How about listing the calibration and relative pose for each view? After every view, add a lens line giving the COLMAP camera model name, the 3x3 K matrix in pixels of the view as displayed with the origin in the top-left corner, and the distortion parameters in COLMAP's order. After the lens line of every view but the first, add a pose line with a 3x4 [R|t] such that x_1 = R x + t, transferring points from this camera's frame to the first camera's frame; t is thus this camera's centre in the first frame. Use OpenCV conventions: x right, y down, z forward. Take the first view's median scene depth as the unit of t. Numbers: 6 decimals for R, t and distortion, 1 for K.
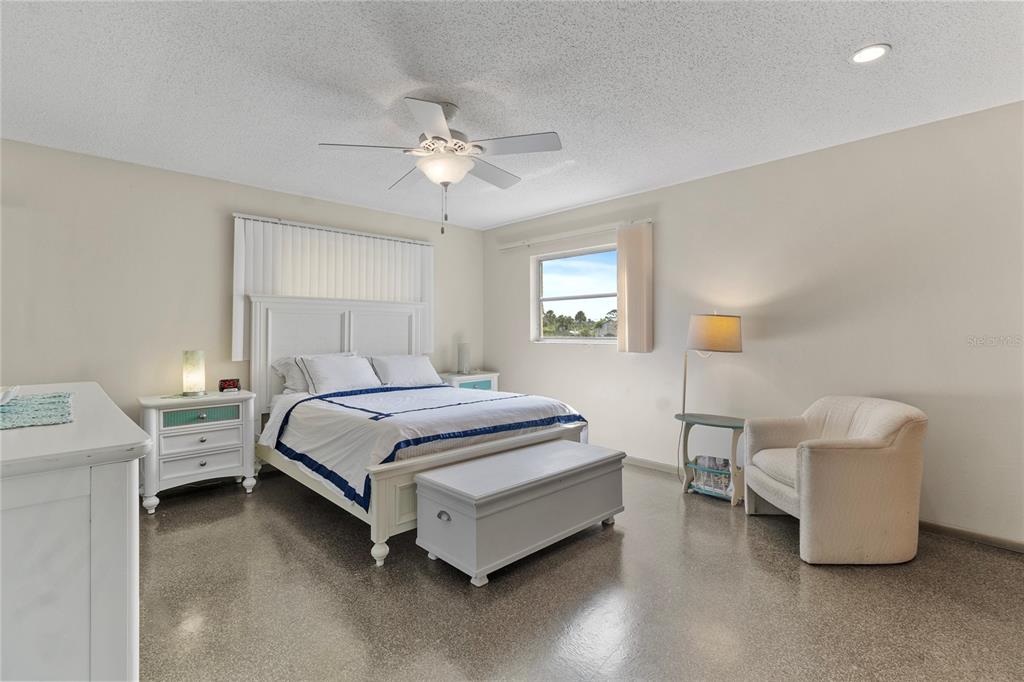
lens RADIAL K [[480.8, 0, 505.9], [0, 480.8, 332.9], [0, 0, 1]] dist [-0.001509, 0.000114]
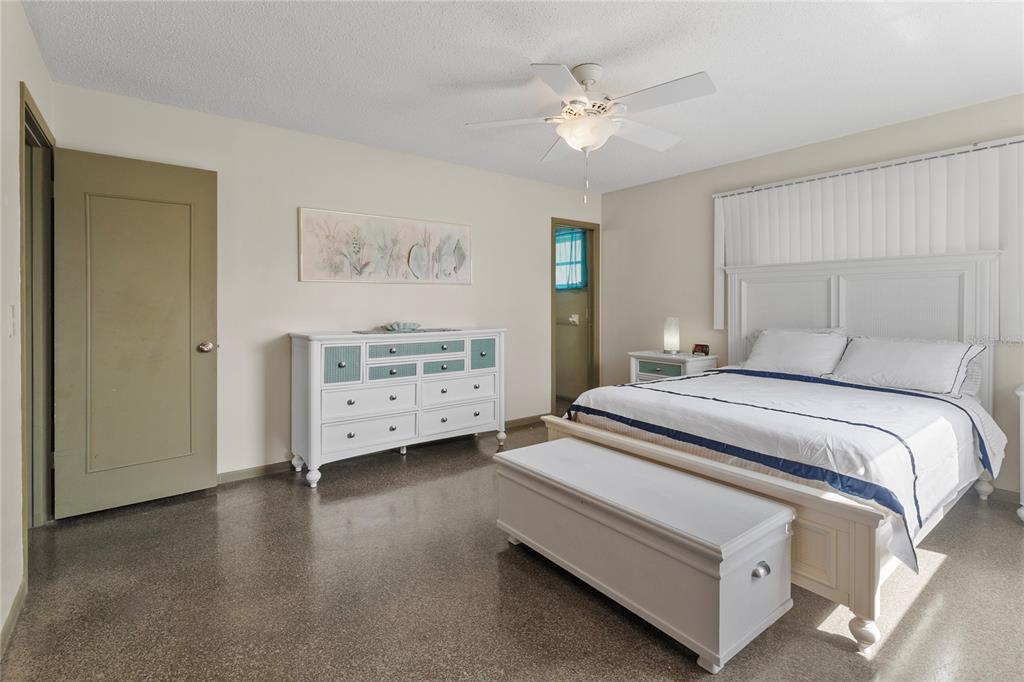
lens RADIAL K [[480.8, 0, 510.4], [0, 480.8, 310.4], [0, 0, 1]] dist [-0.001509, 0.000114]
pose [[-0.109516, 0.016640, -0.993846, 0.637483], [0.001308, 0.999861, 0.016597, -0.003497], [0.993984, 0.000518, -0.109523, 0.713713]]
